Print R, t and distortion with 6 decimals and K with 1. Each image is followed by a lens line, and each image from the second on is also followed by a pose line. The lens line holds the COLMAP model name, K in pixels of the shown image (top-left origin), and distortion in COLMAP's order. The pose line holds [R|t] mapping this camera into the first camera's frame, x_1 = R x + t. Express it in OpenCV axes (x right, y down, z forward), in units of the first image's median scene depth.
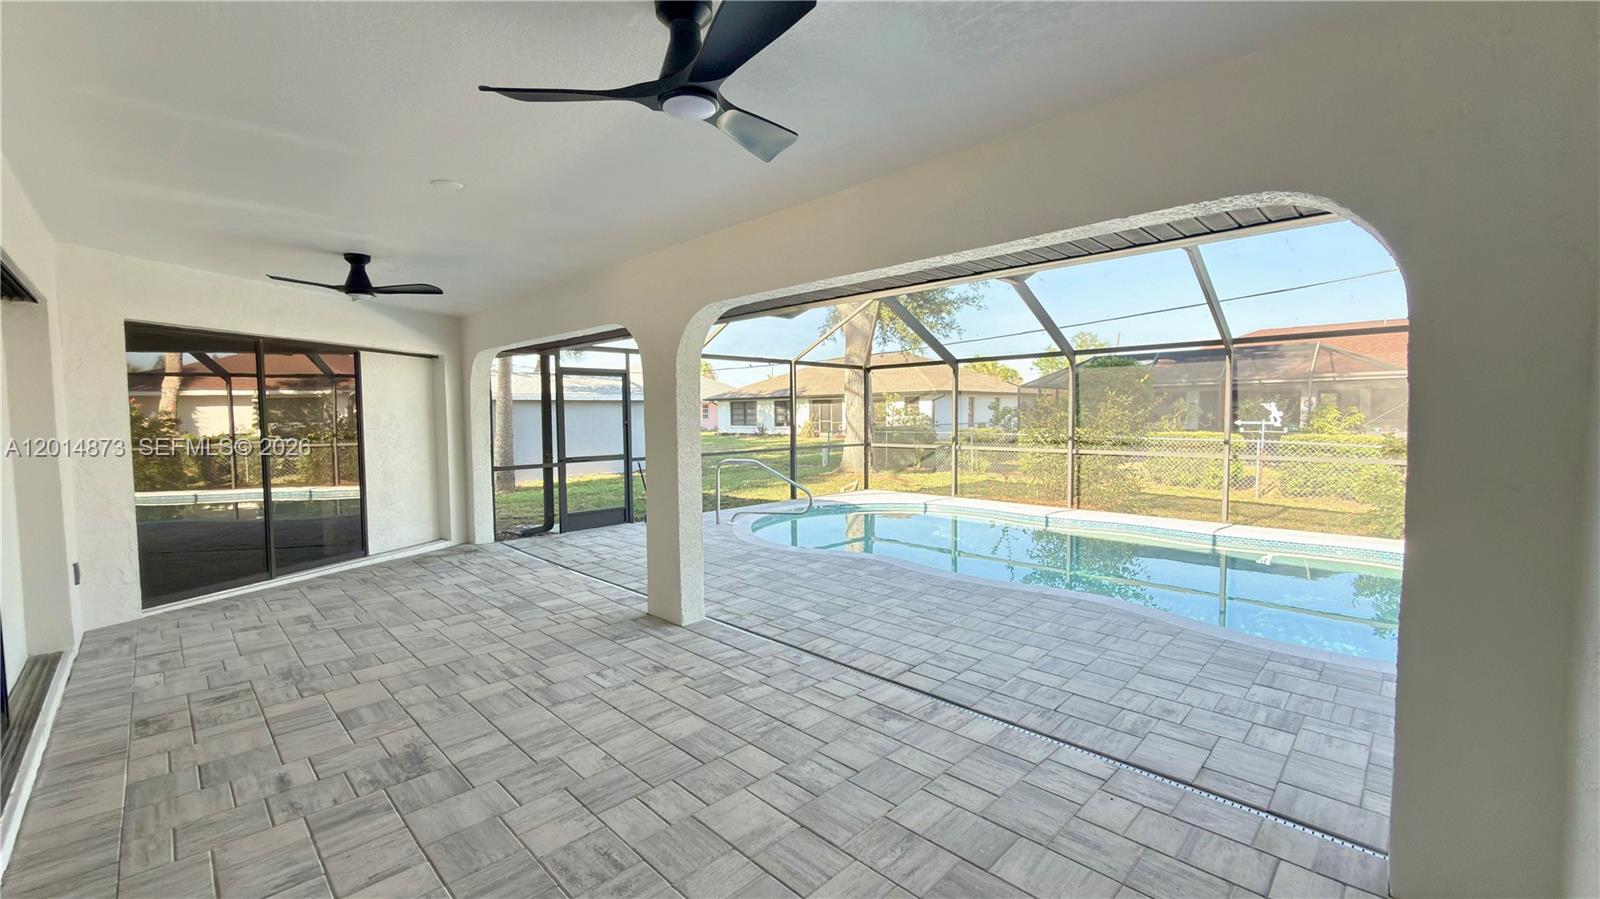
lens RADIAL K [[635.2, 0, 799.0], [0, 635.2, 447.0], [0, 0, 1]] dist [-0.000304, -0.000005]
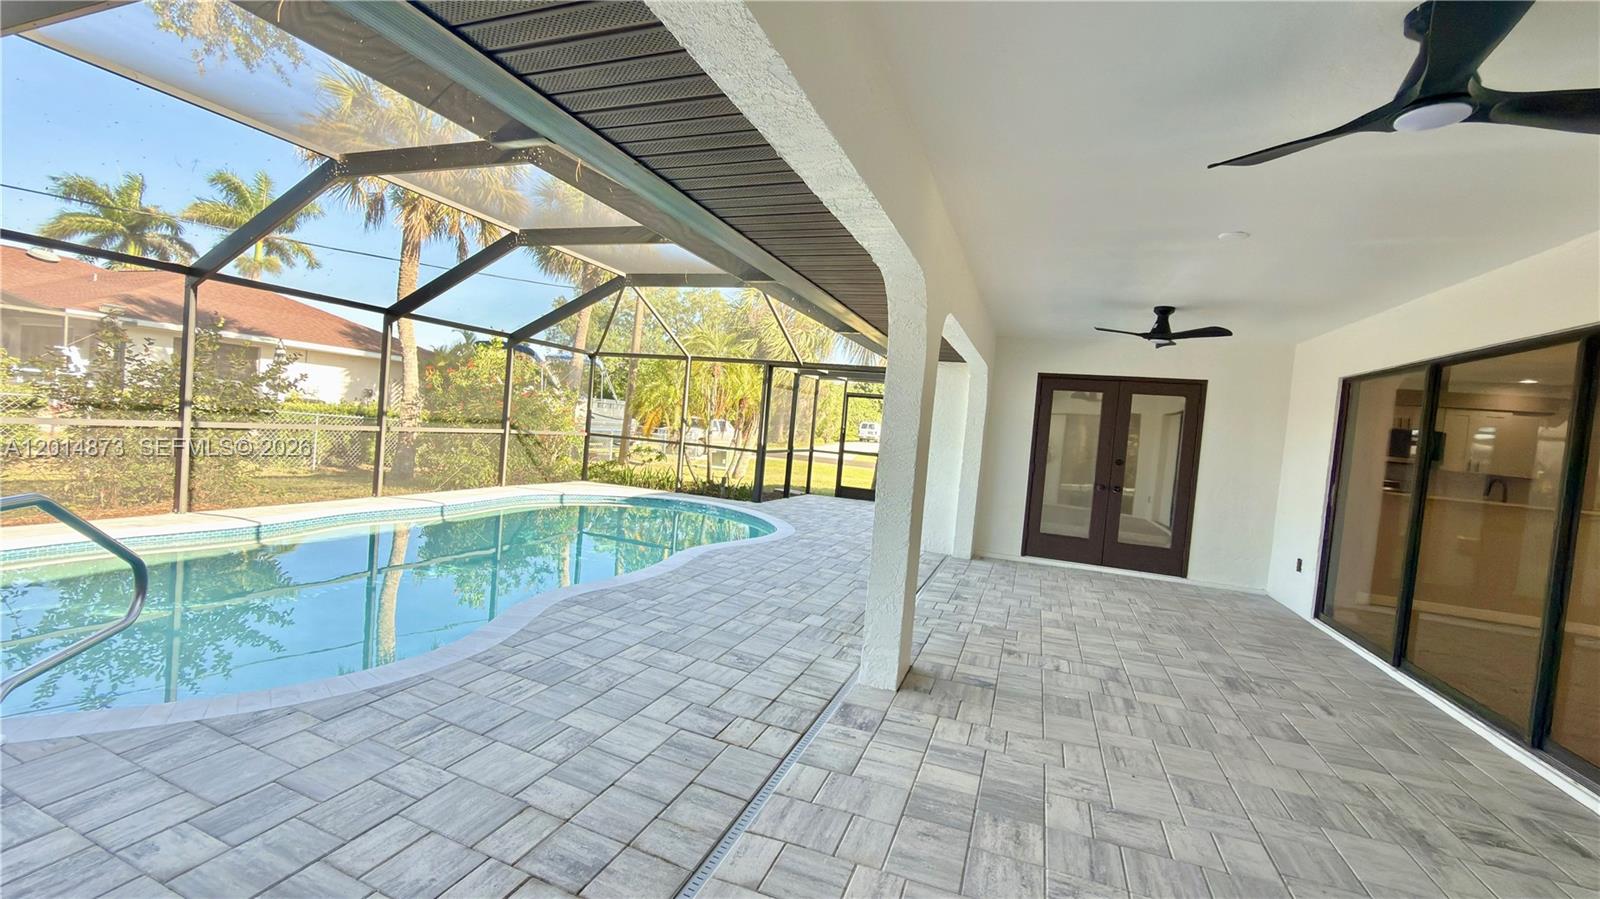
lens RADIAL K [[635.2, 0, 799.0], [0, 635.2, 447.0], [0, 0, 1]] dist [-0.000304, -0.000005]
pose [[-0.400256, -0.062325, 0.914282, -0.958137], [-0.032968, 0.998018, 0.053601, -0.060046], [-0.915810, -0.008688, -0.401517, 1.590536]]
